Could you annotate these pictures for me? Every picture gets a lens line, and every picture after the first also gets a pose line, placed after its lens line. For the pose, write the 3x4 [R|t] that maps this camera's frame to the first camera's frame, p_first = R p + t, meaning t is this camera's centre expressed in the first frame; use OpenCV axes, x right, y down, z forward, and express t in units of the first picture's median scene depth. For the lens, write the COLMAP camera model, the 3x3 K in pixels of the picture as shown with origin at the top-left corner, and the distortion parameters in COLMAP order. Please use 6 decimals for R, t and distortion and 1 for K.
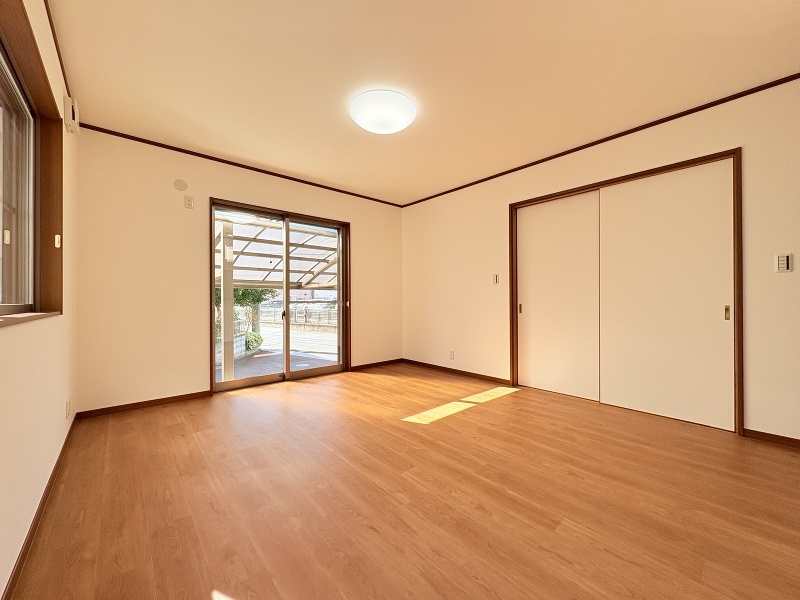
lens RADIAL K [[314.8, 0, 400.0], [0, 314.8, 300.0], [0, 0, 1]] dist [-0.000355, 0.000407]
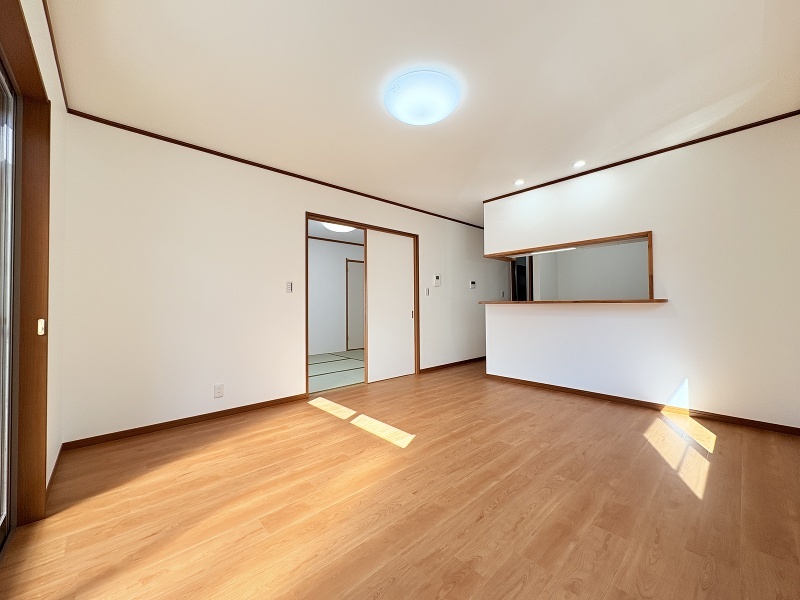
lens RADIAL K [[314.8, 0, 400.0], [0, 314.8, 300.0], [0, 0, 1]] dist [-0.000355, 0.000407]
pose [[-0.010523, 0.020624, 0.999732, -0.947686], [0.011321, 0.999726, -0.020504, -0.010553], [-0.999881, 0.011102, -0.010754, 1.097379]]
